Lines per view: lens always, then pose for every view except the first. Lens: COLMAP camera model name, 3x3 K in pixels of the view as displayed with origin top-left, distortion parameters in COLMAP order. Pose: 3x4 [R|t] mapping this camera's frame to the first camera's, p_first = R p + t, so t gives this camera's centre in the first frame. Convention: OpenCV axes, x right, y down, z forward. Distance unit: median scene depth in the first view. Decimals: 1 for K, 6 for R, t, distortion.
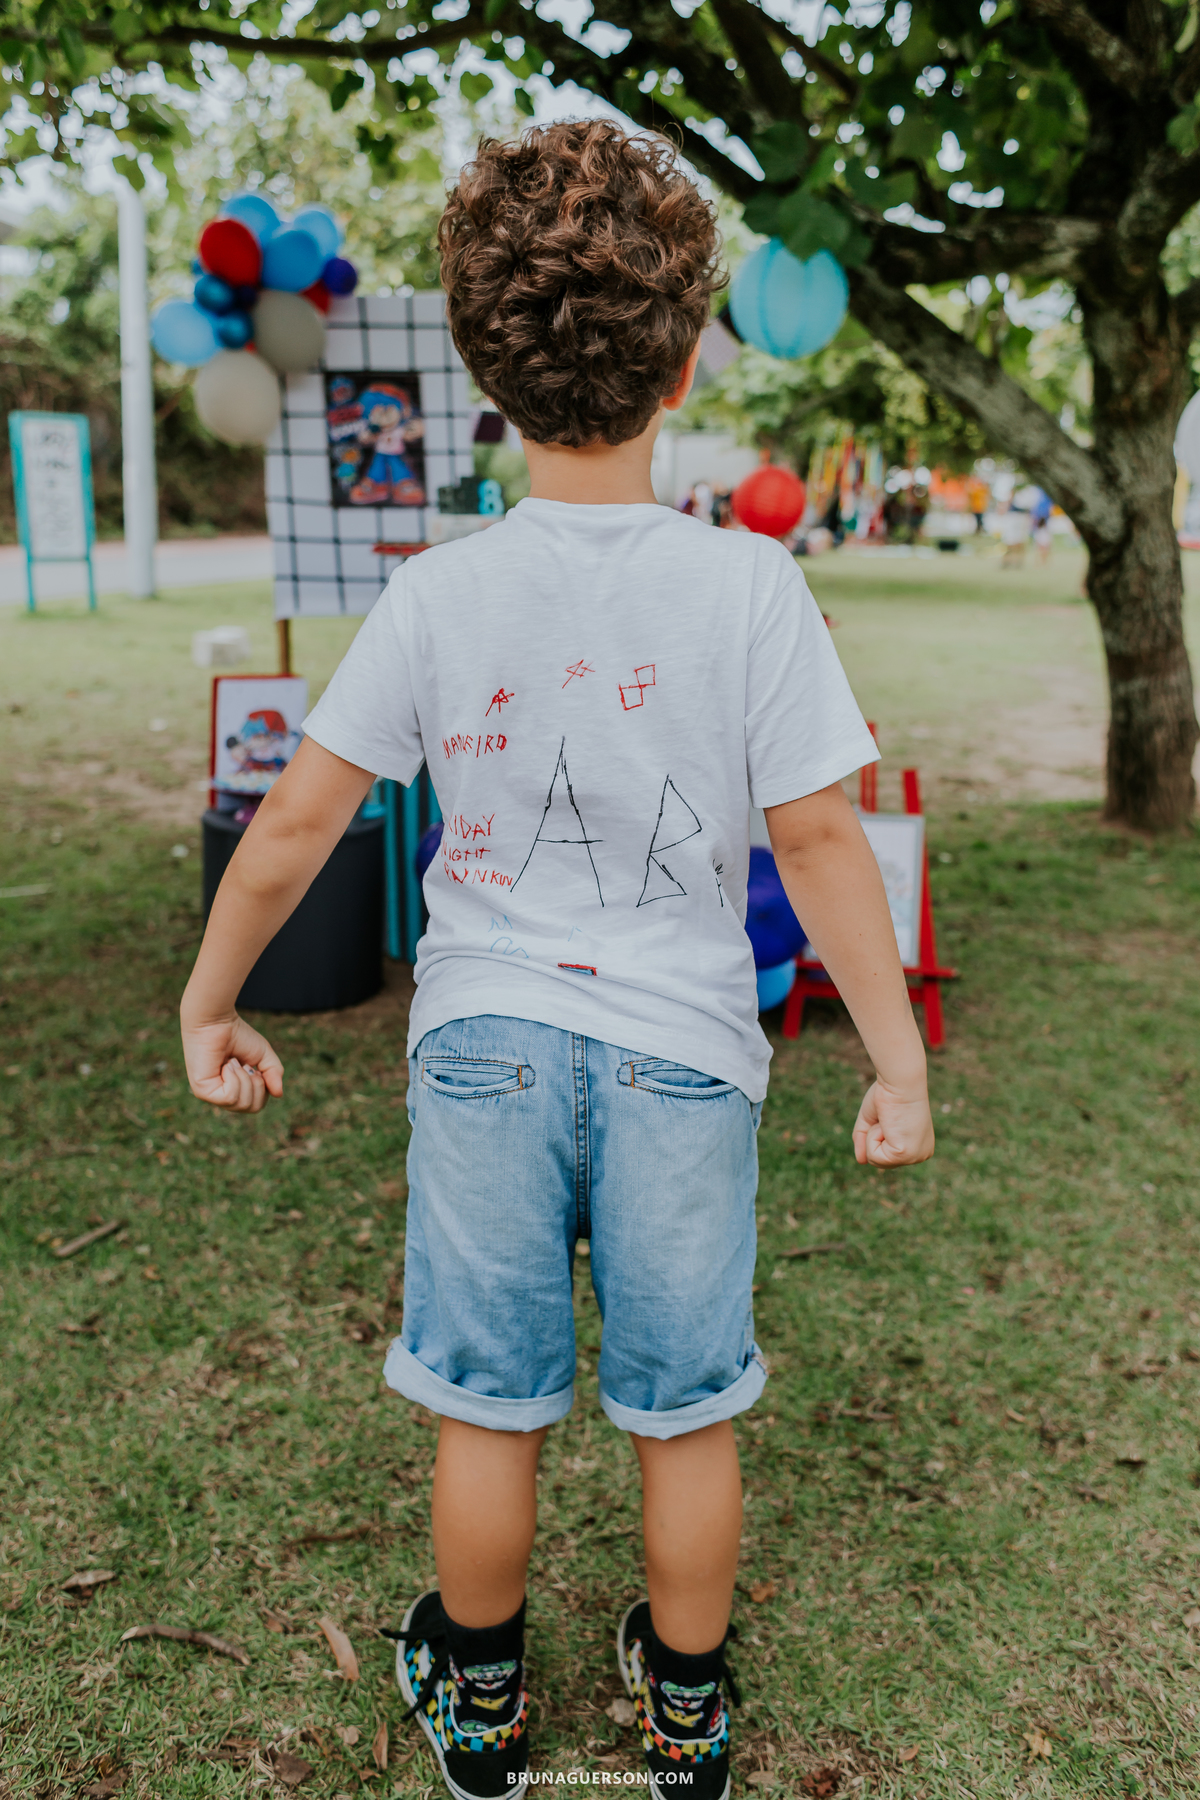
lens RADIAL K [[1459.7, 0, 606.5], [0, 1459.7, 892.4], [0, 0, 1]] dist [0.002593, 0.005544]
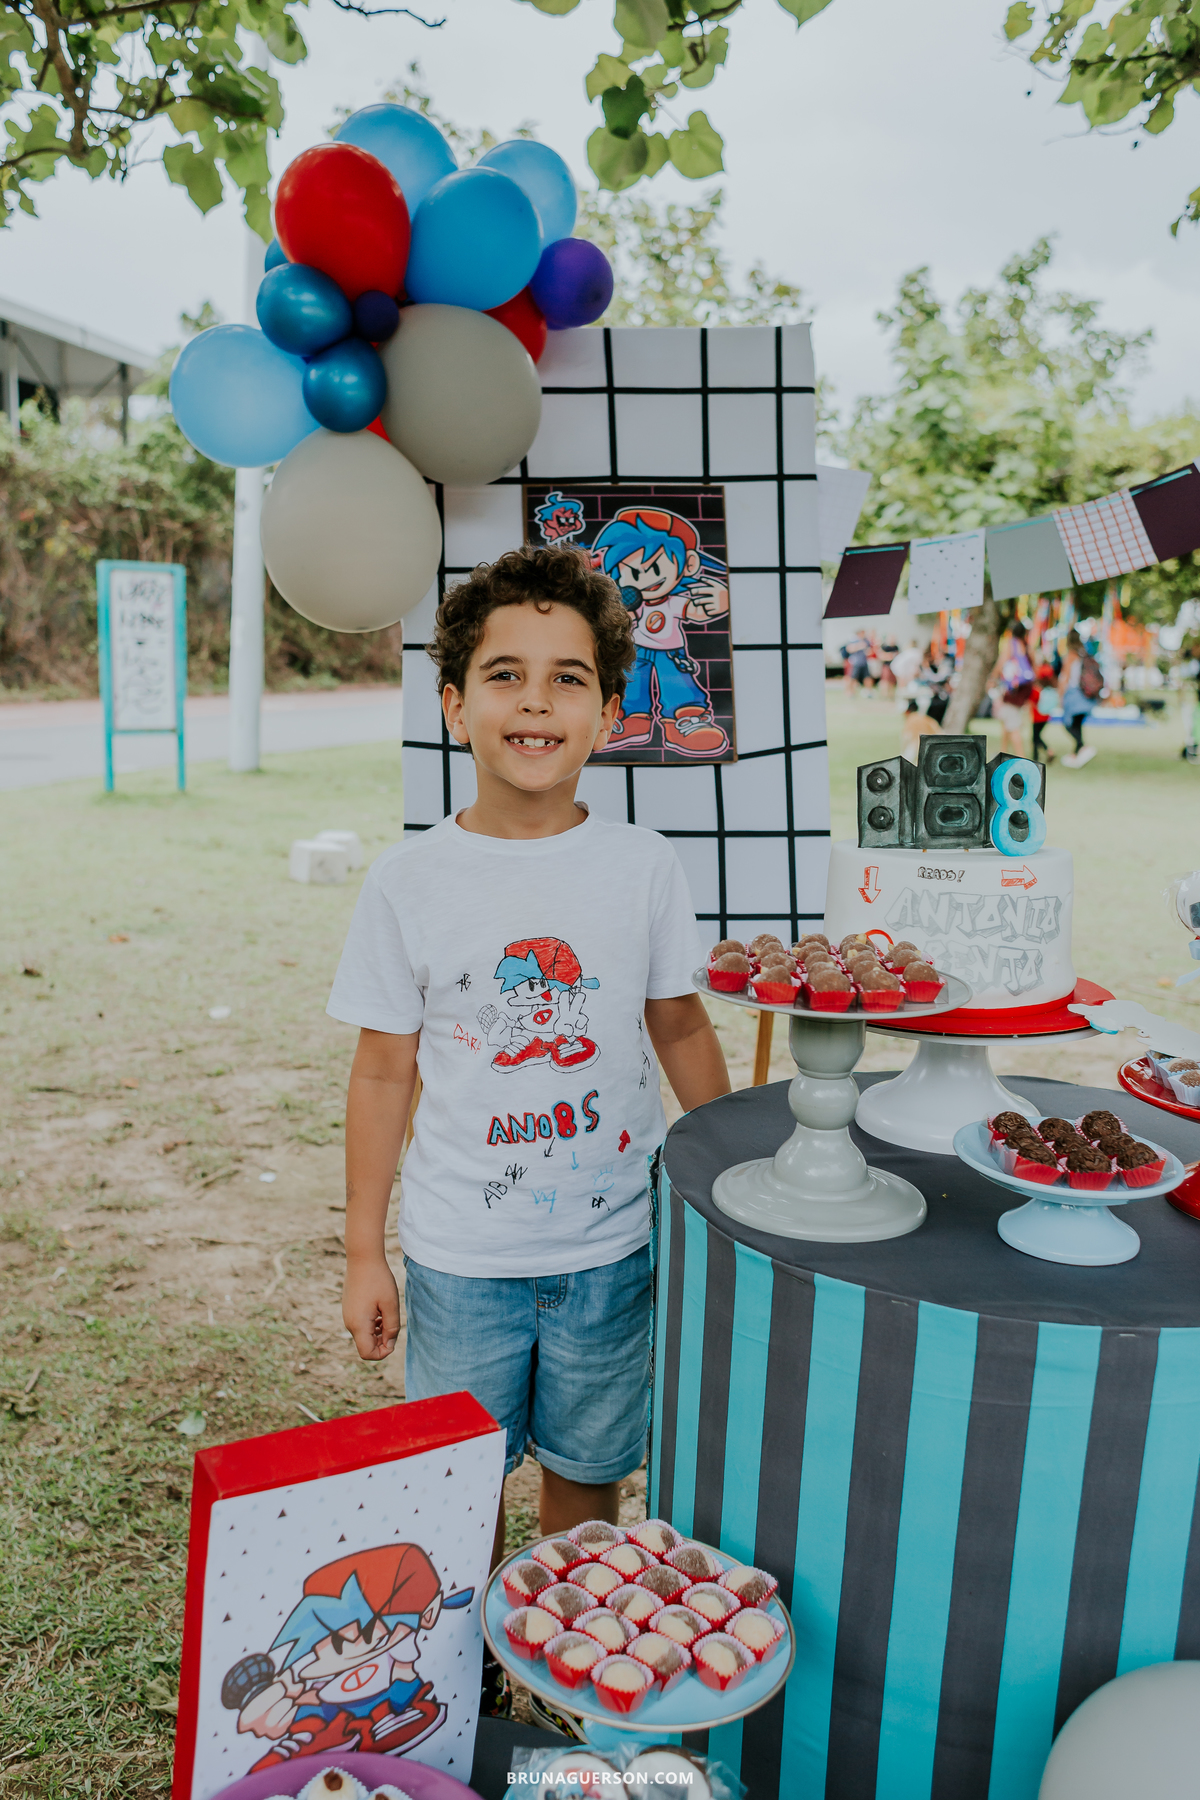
lens RADIAL K [[1535.8, 0, 550.9], [0, 1535.8, 904.8], [0, 0, 1]] dist [0.028551, -0.011807]
pose [[0.992970, 0.025205, -0.115655, -0.122784], [-0.036172, 0.994940, -0.093733, -0.170128], [0.112707, 0.097258, 0.988857, 0.510940]]
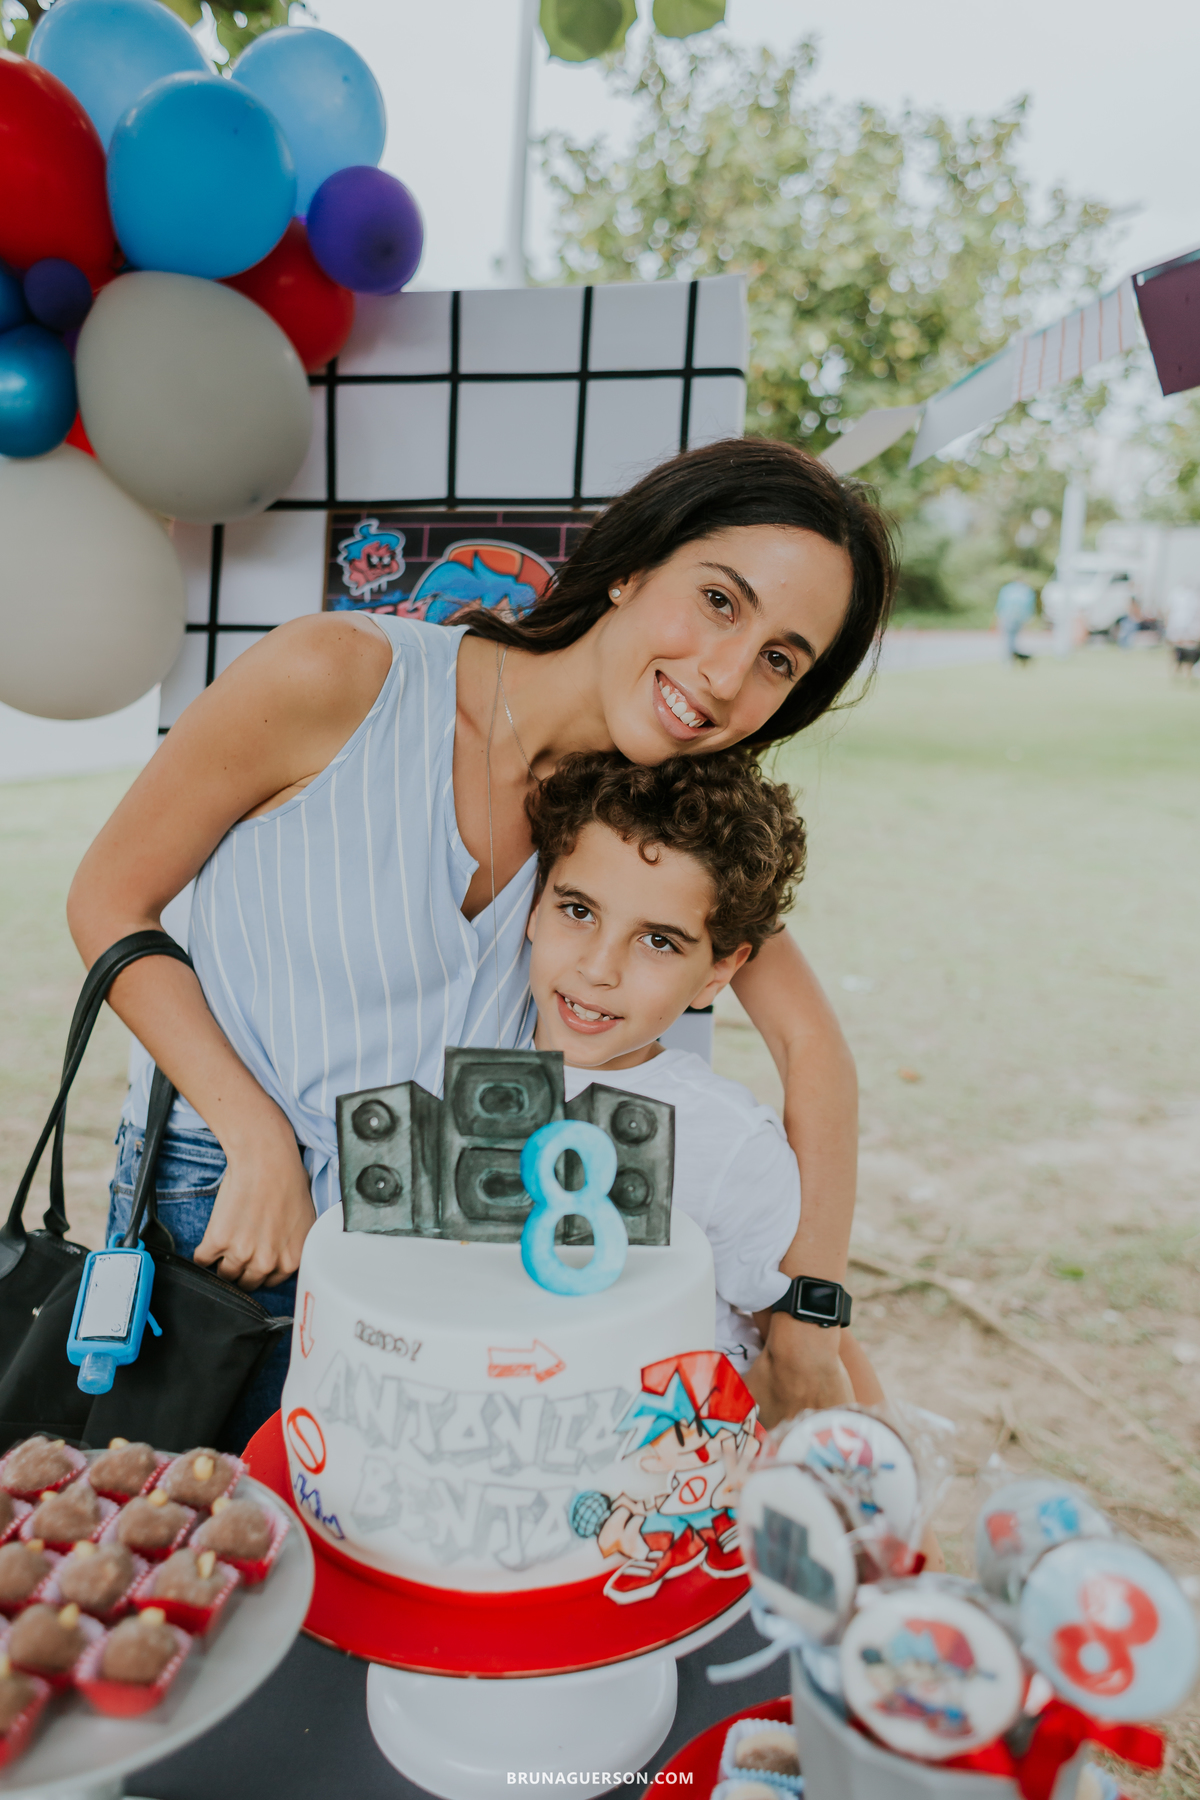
lens RADIAL K [[1509.4, 0, 579.2], [0, 1509.4, 946.3], [0, 0, 1]] dist [0.036033, -0.001494]
pose [[0.953185, 0.081490, -0.291202, -0.019052], [-0.091043, 0.995658, -0.019384, -0.247594], [0.288358, 0.044989, 0.956465, 0.666683]]
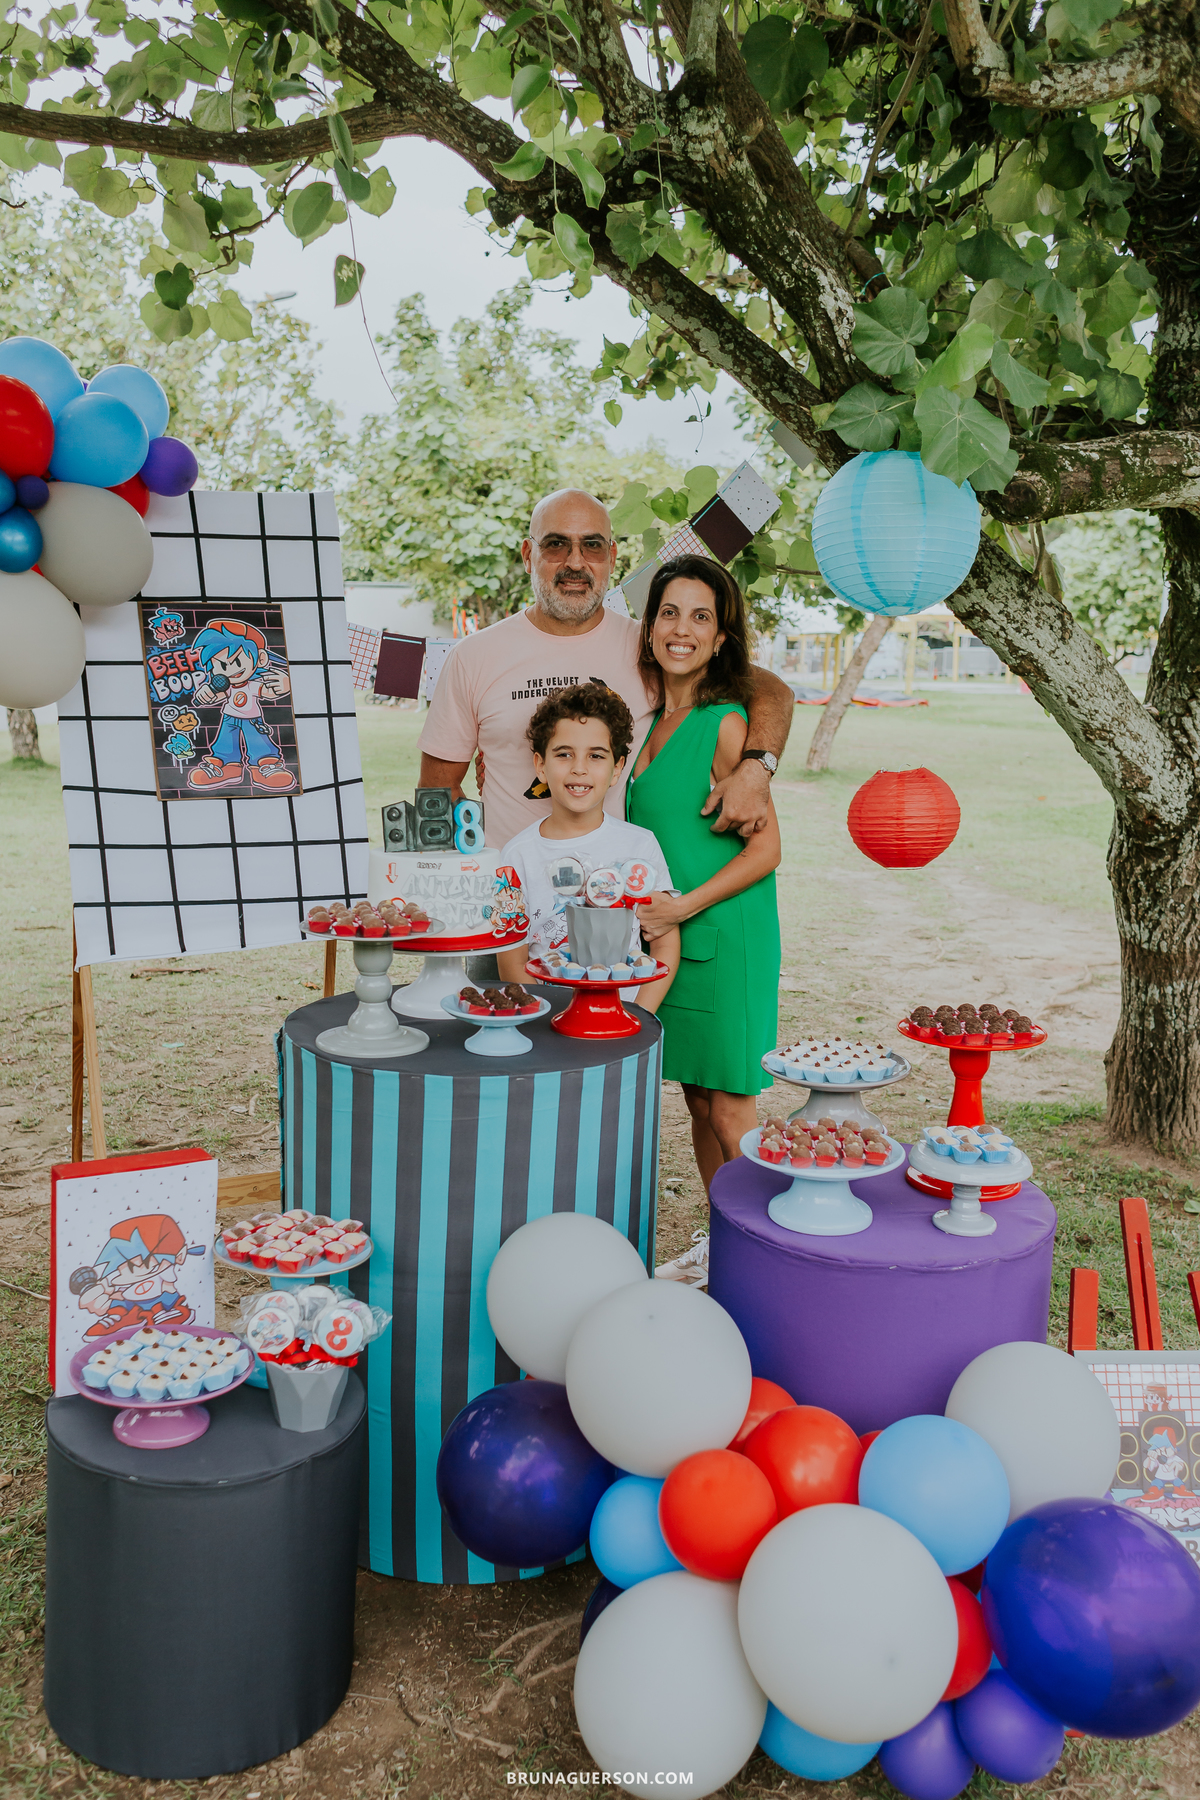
lens RADIAL K [[1509.4, 0, 579.2], [0, 1509.4, 946.3], [0, 0, 1]] dist [0.036033, -0.001494]
pose [[0.978996, -0.030052, 0.201654, -0.139970], [0.043014, 0.997259, -0.060208, -0.142702], [-0.199292, 0.067617, 0.977605, 0.273650]]
